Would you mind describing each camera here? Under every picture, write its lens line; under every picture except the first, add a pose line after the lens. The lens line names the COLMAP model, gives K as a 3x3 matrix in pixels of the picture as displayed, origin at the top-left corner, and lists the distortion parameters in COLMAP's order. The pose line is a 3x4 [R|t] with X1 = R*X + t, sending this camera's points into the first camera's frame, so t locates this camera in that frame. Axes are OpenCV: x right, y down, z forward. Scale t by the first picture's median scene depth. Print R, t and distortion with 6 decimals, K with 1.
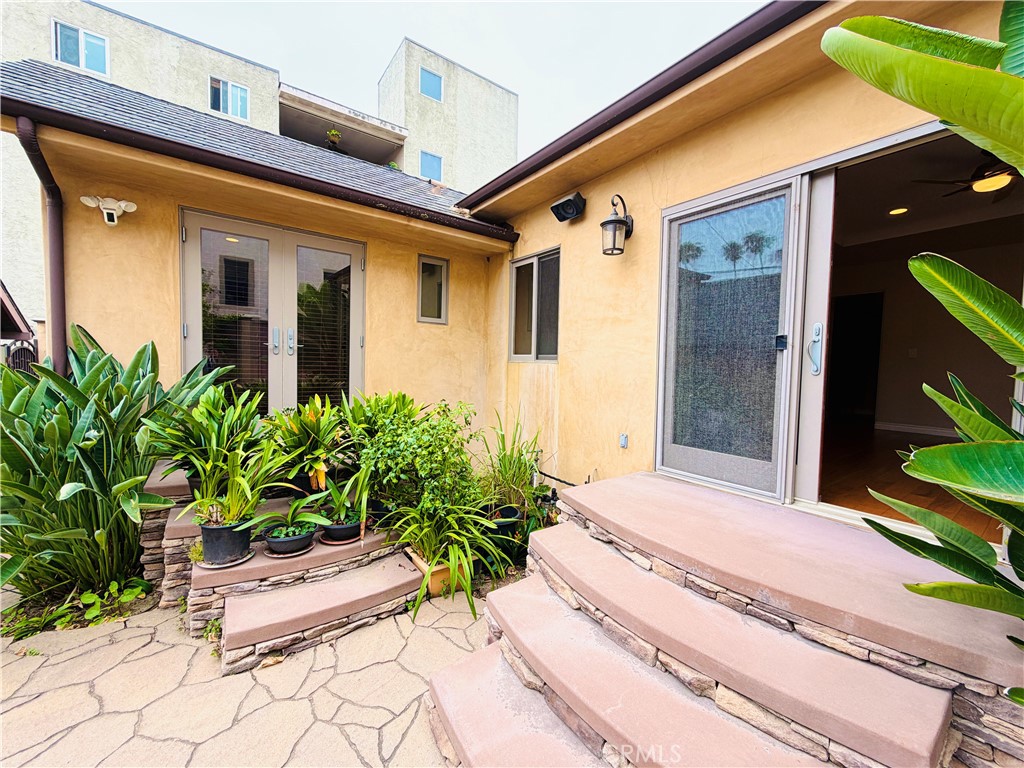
lens RADIAL K [[411.4, 0, 511.5], [0, 411.4, 380.4], [0, 0, 1]] dist [-0.000362, 0.000422]
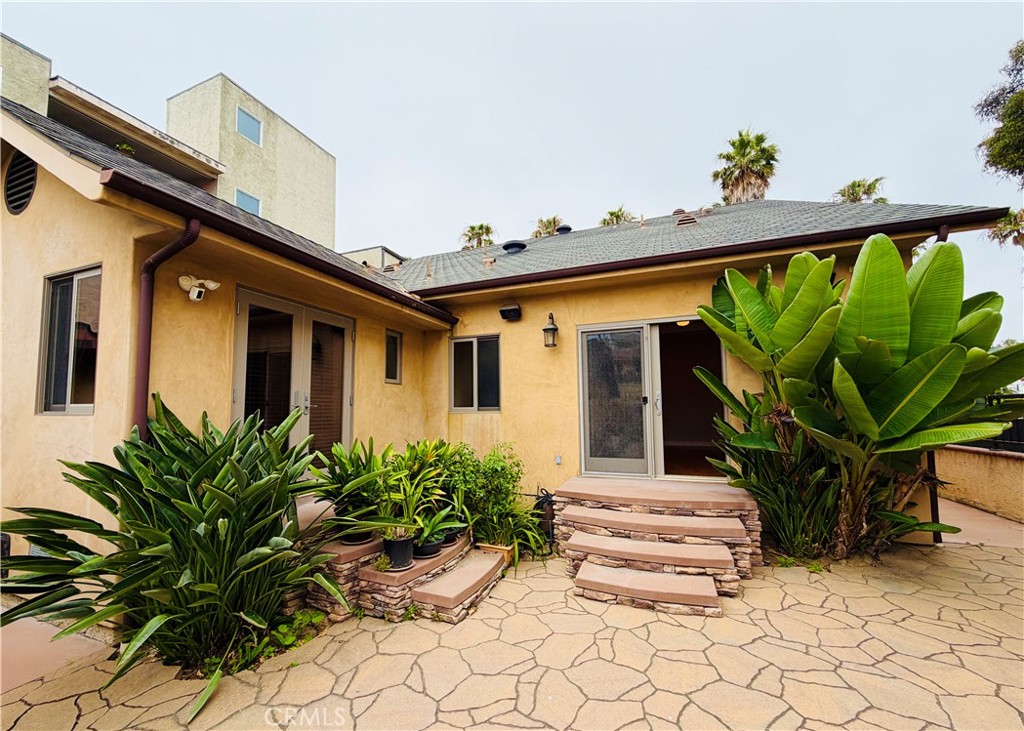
lens RADIAL K [[414.2, 0, 509.7], [0, 414.2, 375.0], [0, 0, 1]] dist [-0.000433, -0.000349]
pose [[0.840703, 0.013312, 0.541333, -0.650457], [0.050973, 0.993313, -0.103589, -0.021976], [-0.539093, 0.114681, 0.834402, -0.247126]]
